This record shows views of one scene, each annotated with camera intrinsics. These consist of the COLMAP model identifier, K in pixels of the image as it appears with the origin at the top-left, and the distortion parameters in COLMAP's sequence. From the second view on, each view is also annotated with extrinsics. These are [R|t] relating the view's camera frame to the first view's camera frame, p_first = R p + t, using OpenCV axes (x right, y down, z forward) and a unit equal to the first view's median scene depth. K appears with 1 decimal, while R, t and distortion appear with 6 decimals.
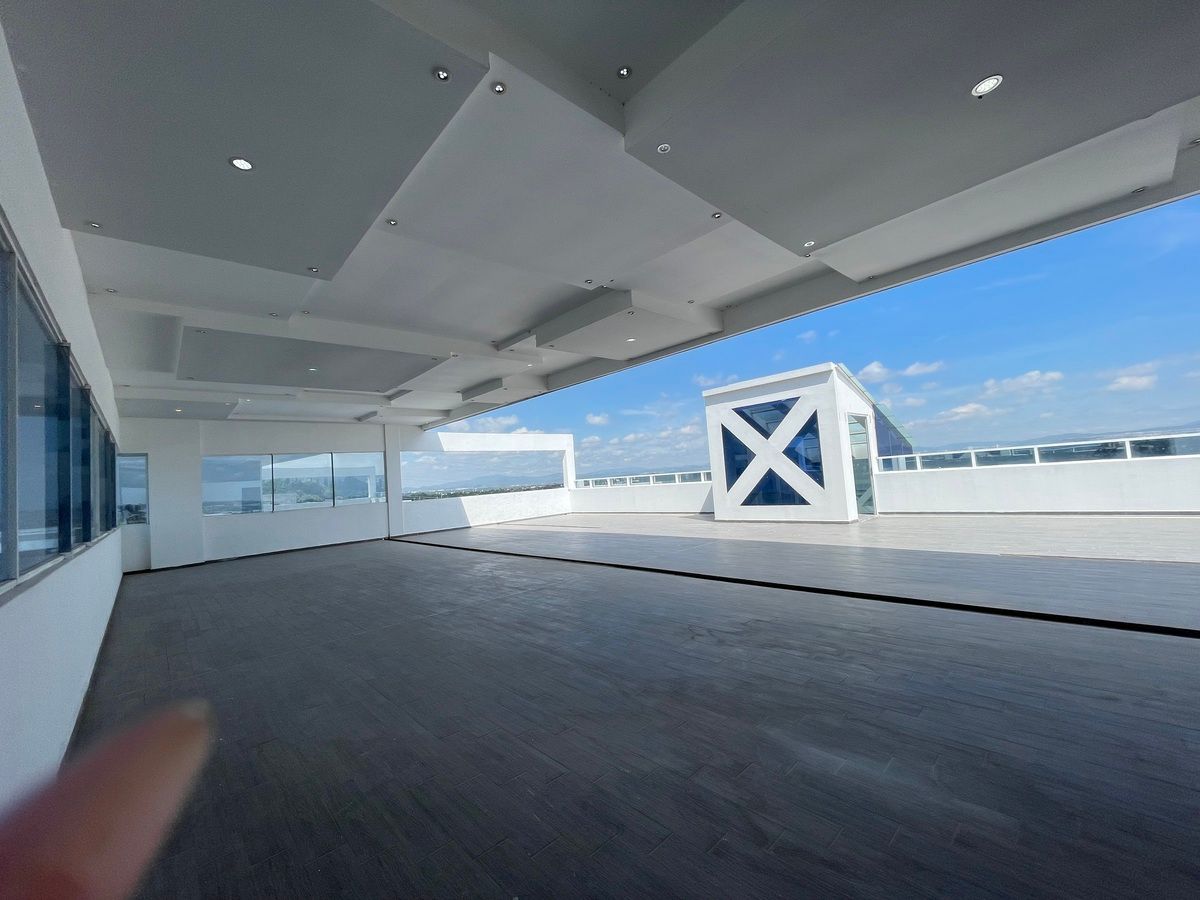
lens RADIAL K [[482.1, 0, 601.8], [0, 482.1, 455.5], [0, 0, 1]] dist [-0.004042, -0.000503]
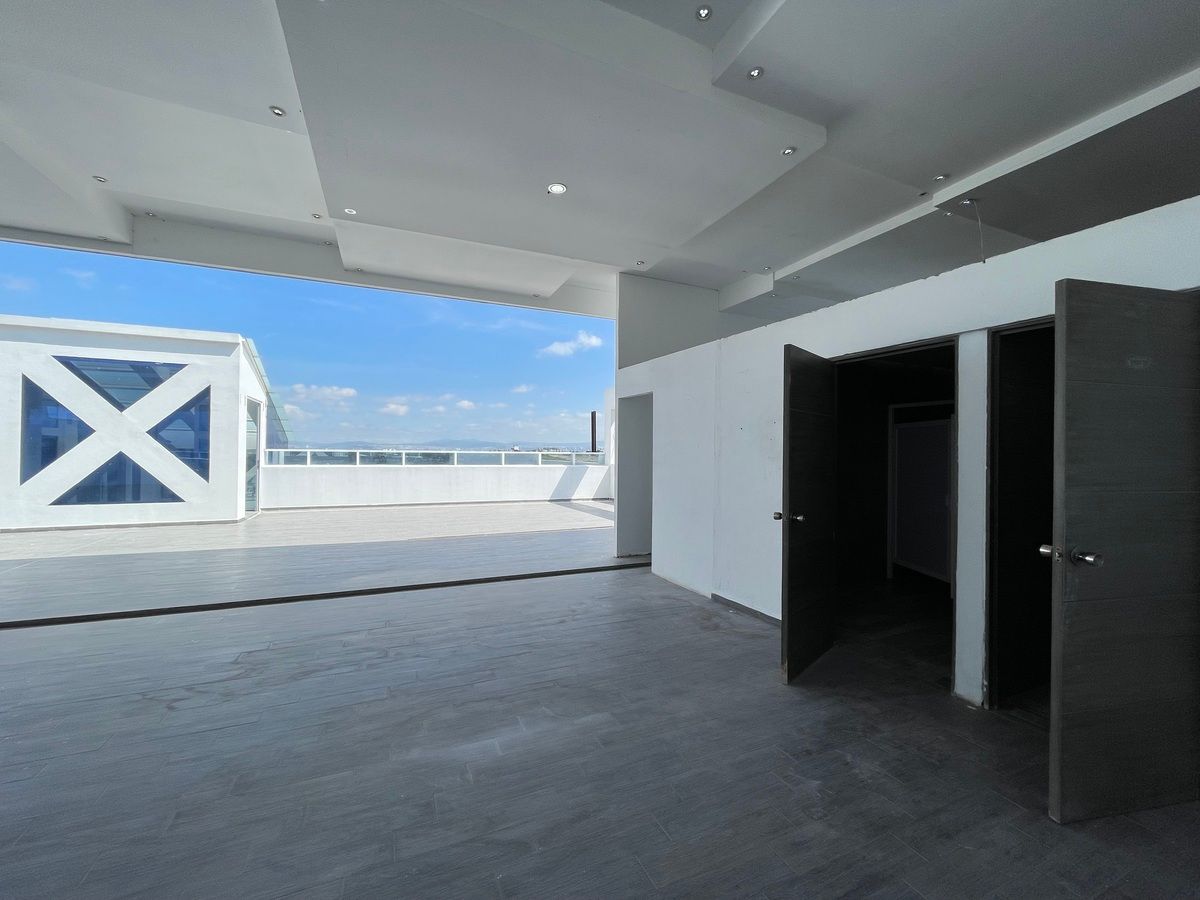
lens RADIAL K [[482.1, 0, 601.7], [0, 482.1, 450.7], [0, 0, 1]] dist [-0.004042, -0.000503]
pose [[0.323253, 0.080375, 0.942893, -0.229843], [-0.079121, 0.995193, -0.057708, 0.023229], [-0.942999, -0.055948, 0.328058, 0.231383]]
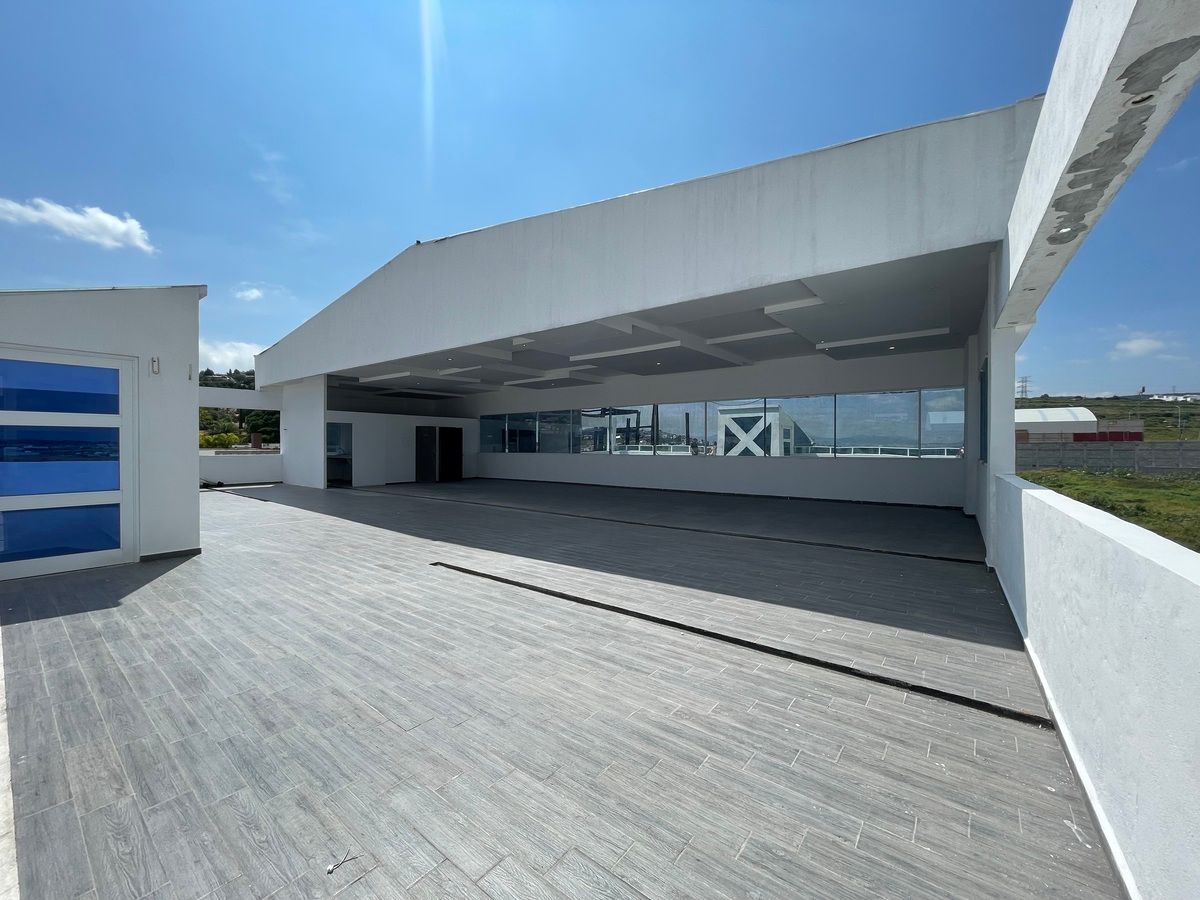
lens RADIAL K [[482.1, 0, 601.9], [0, 482.1, 452.2], [0, 0, 1]] dist [-0.004042, -0.000503]
pose [[0.989355, 0.066544, 0.129413, -1.451583], [-0.072923, 0.996313, 0.045190, -0.004142], [-0.125928, -0.054146, 0.990561, -2.691482]]
